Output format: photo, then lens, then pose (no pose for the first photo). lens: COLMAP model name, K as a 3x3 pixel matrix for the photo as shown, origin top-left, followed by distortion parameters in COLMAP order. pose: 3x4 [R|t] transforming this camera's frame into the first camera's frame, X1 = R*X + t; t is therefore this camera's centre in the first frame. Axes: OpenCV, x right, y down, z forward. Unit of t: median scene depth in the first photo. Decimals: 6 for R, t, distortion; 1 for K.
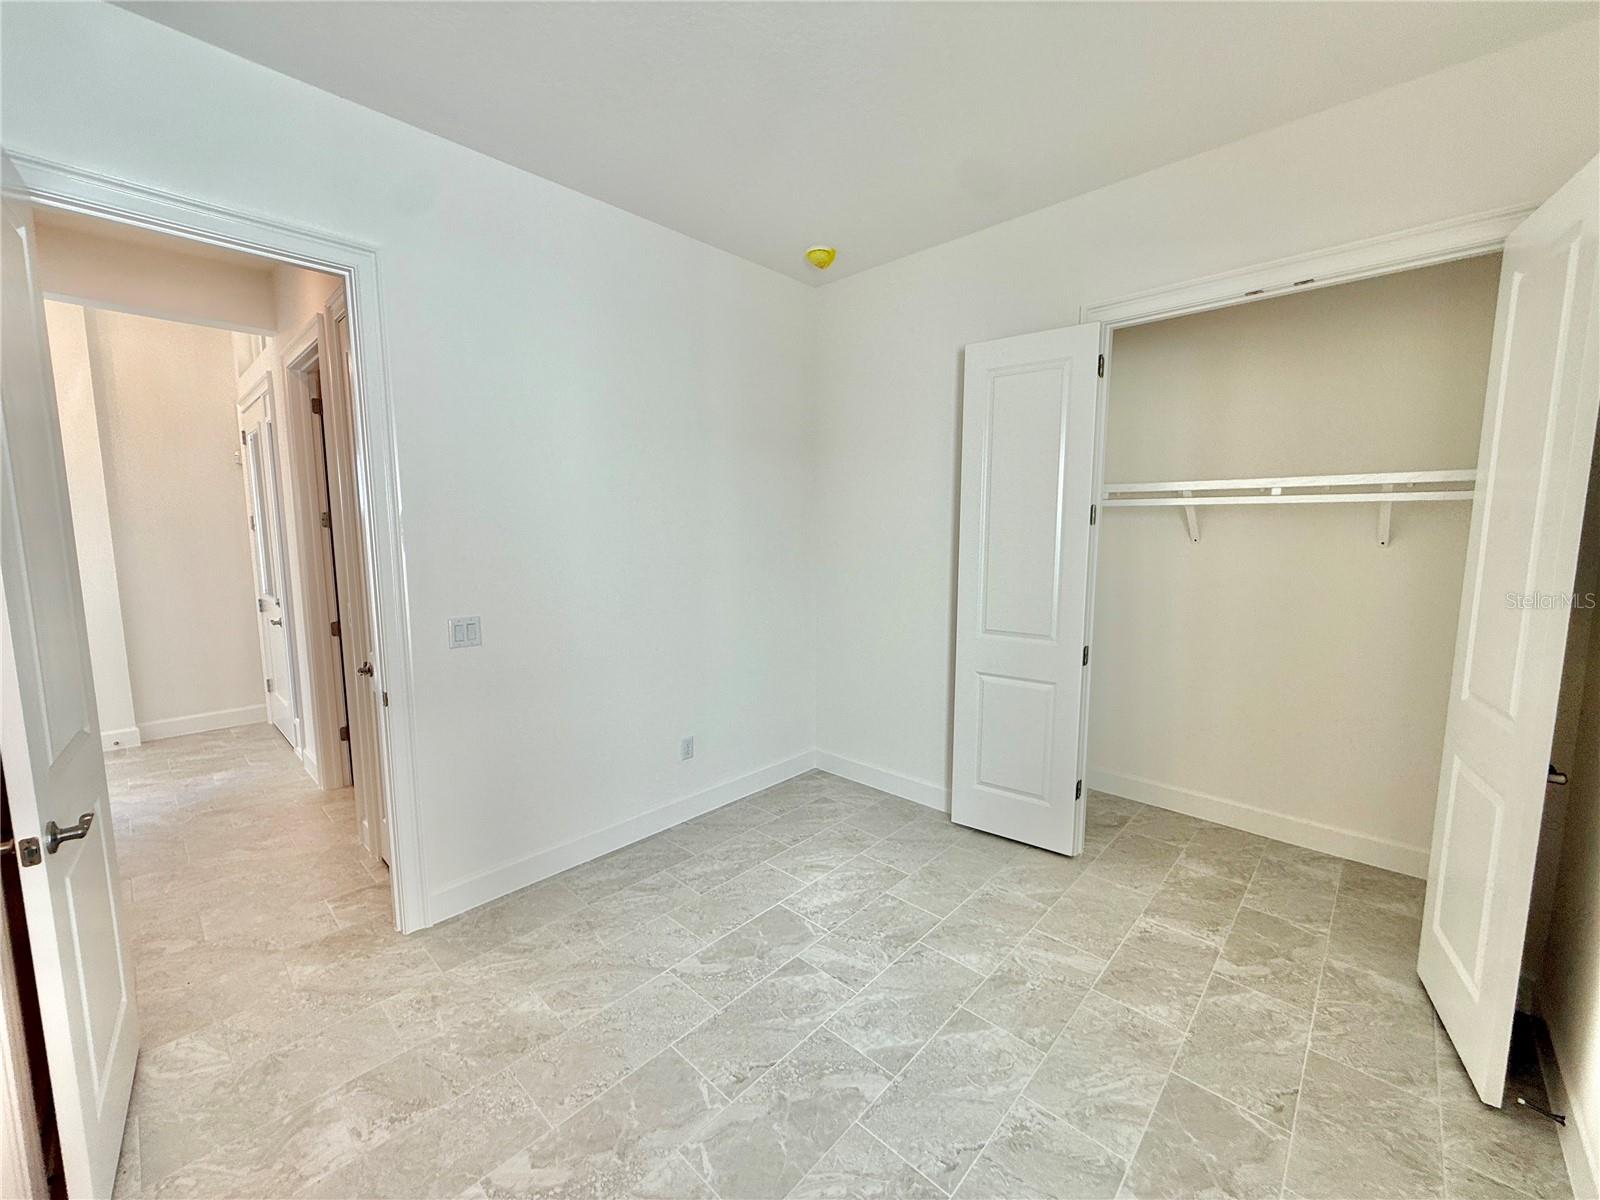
lens RADIAL K [[638.7, 0, 802.8], [0, 638.7, 617.0], [0, 0, 1]] dist [0.002176, -0.000702]
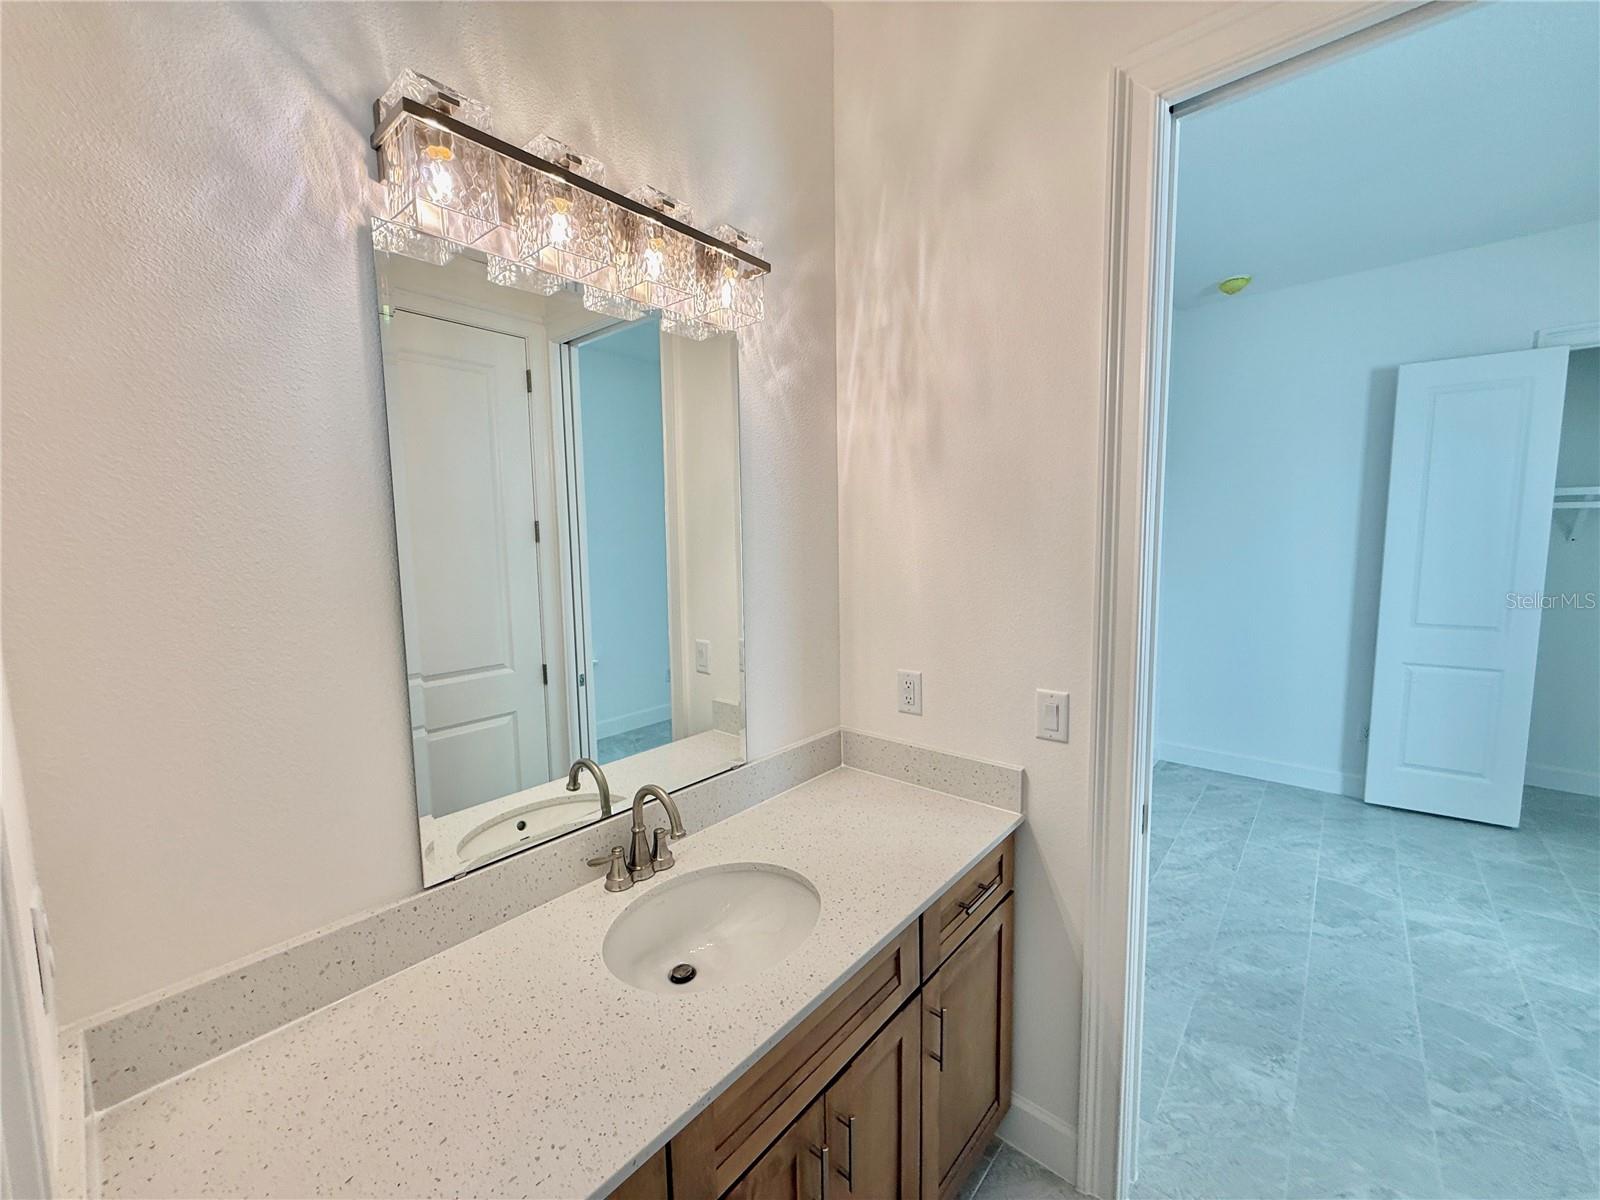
lens RADIAL K [[638.7, 0, 810.0], [0, 638.7, 603.0], [0, 0, 1]] dist [0.002176, -0.000702]
pose [[0.998827, -0.012790, 0.046693, -0.872445], [0.014571, 0.999171, -0.038017, 0.011196], [-0.046168, 0.038653, 0.998186, -0.061185]]
